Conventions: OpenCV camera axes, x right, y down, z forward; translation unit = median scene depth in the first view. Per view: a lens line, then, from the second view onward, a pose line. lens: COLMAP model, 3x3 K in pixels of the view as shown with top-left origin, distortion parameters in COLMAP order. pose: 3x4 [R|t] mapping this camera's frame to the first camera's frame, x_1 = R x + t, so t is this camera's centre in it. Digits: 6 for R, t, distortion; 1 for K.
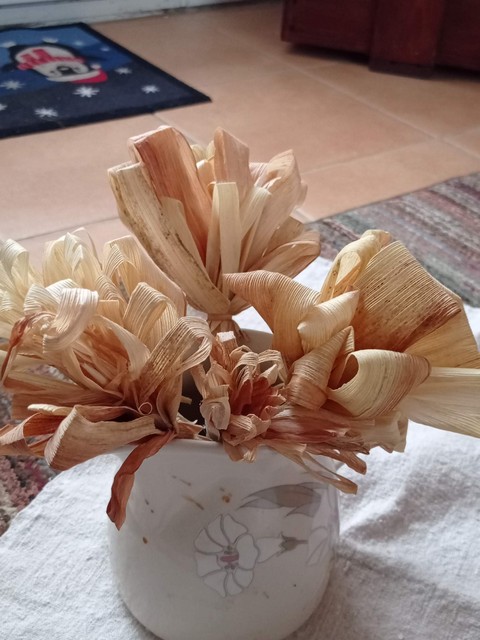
lens RADIAL K [[787.8, 0, 245.2], [0, 787.8, 319.7], [0, 0, 1]] dist [0.082669, -0.127886]
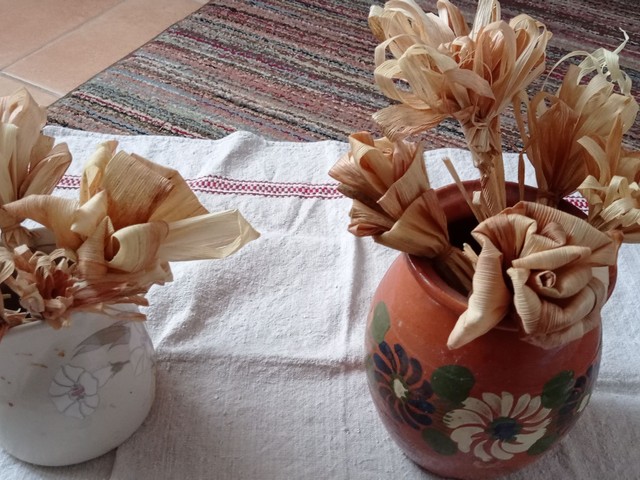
lens RADIAL K [[787.8, 0, 320.2], [0, 787.8, 238.3], [0, 0, 1]] dist [0.082669, -0.127886]
pose [[0.901072, -0.315589, 0.297446, 0.032388], [0.269159, 0.944765, 0.187011, -0.096952], [-0.340035, -0.088451, 0.936244, -0.407909]]
